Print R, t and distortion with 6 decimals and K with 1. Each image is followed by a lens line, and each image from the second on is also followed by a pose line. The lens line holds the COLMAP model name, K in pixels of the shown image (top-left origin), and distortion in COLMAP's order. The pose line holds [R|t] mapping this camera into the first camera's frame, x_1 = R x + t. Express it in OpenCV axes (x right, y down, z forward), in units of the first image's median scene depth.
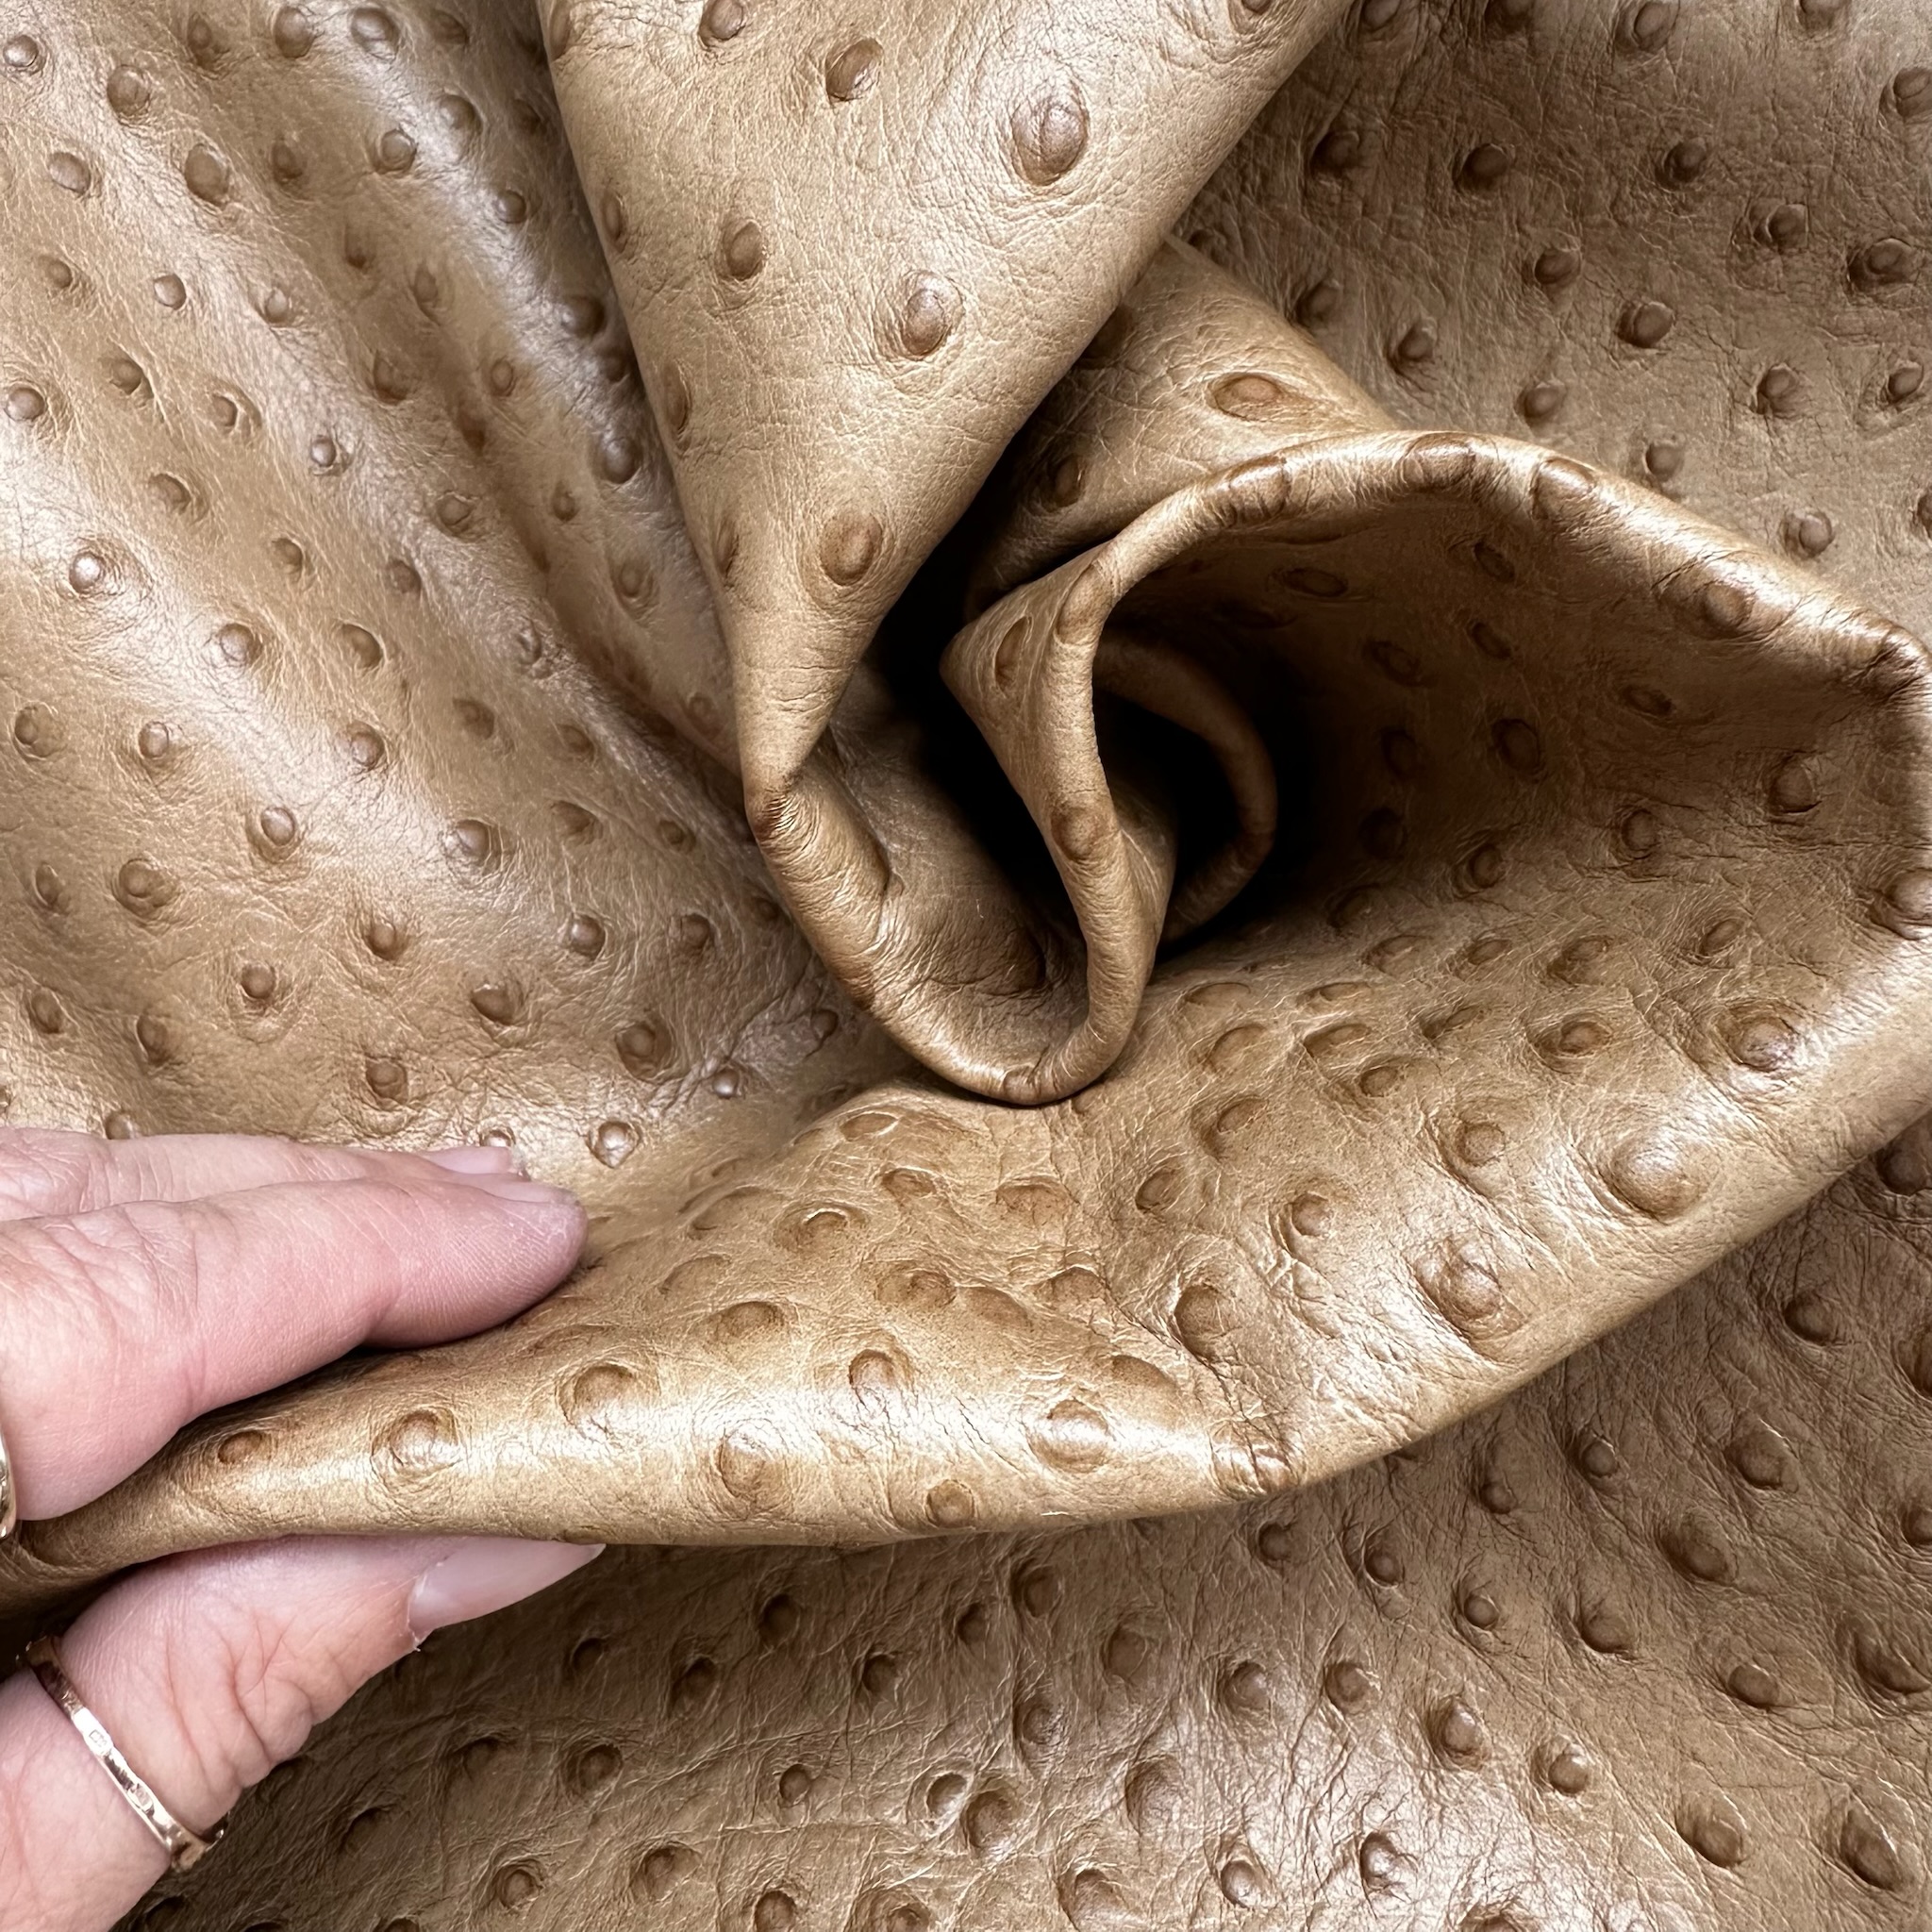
lens RADIAL K [[1905.3, 0, 866.0], [0, 1905.3, 991.4], [0, 0, 1]] dist [0.275308, -0.367286]
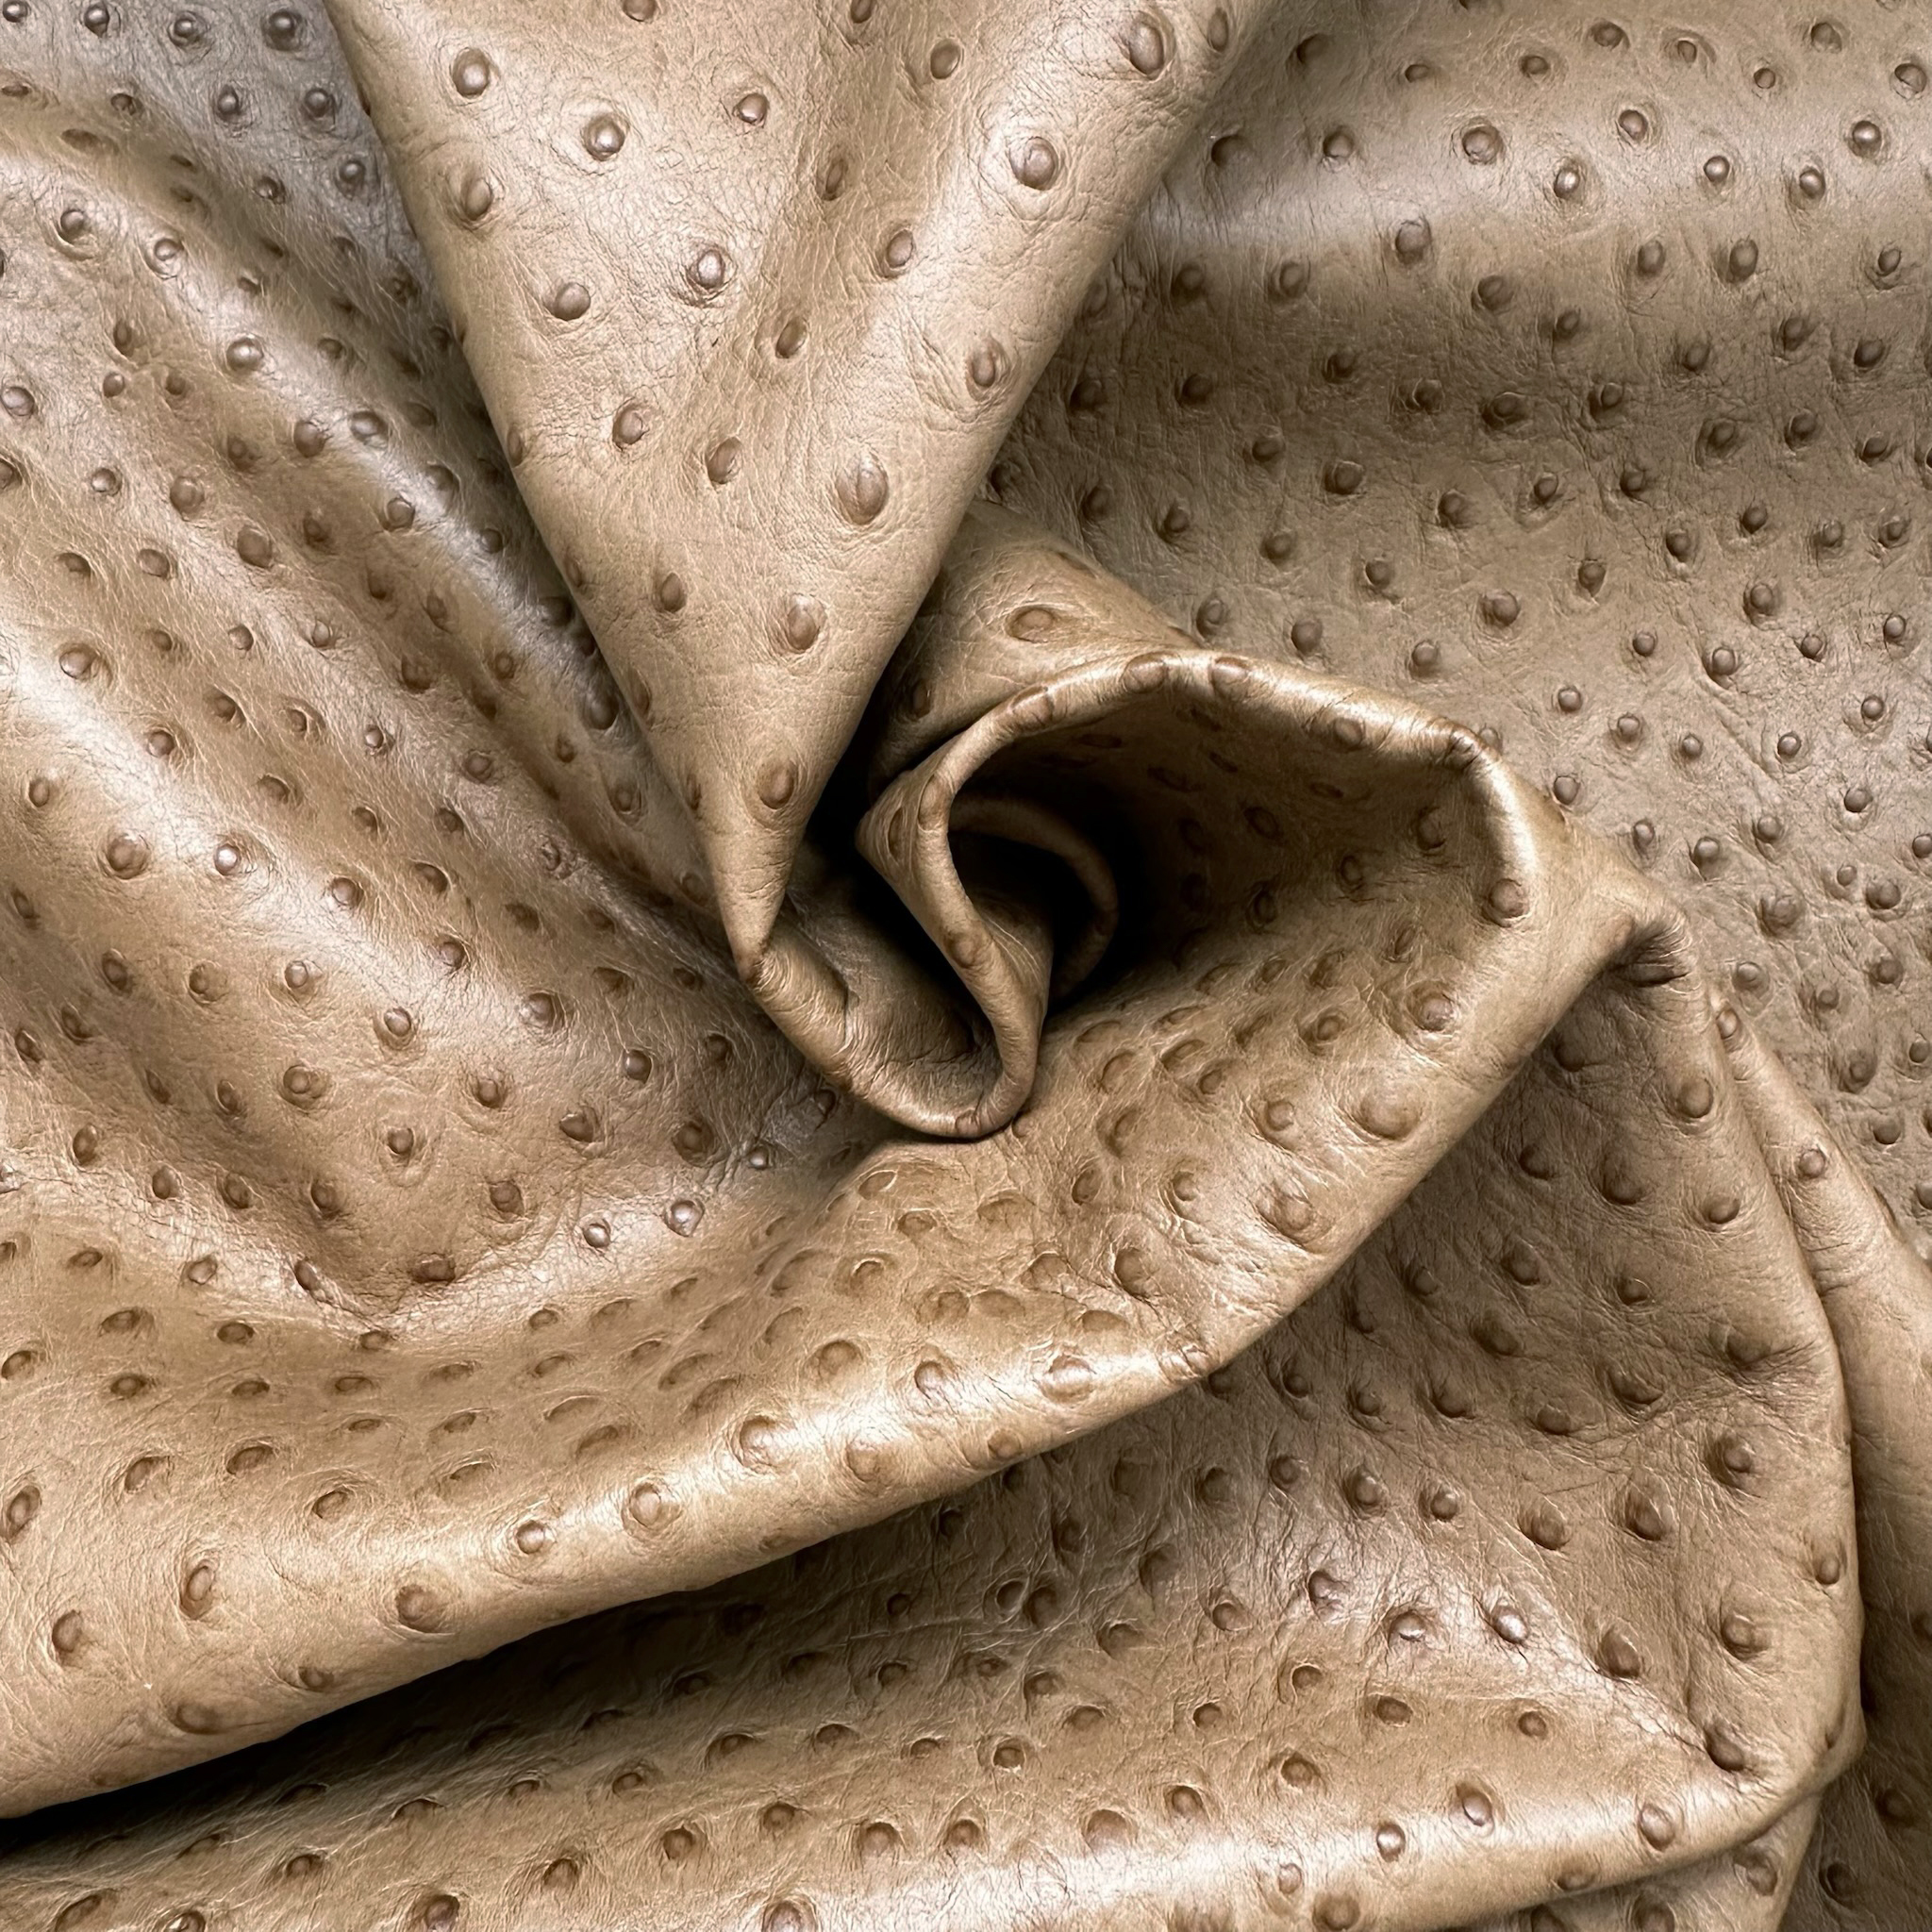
lens RADIAL K [[1905.3, 0, 866.0], [0, 1905.3, 991.4], [0, 0, 1]] dist [0.275308, -0.367286]
pose [[0.981535, -0.163769, 0.098841, -0.112804], [0.168483, 0.984838, -0.041334, 0.002180], [-0.090573, 0.057224, 0.994244, -0.325933]]
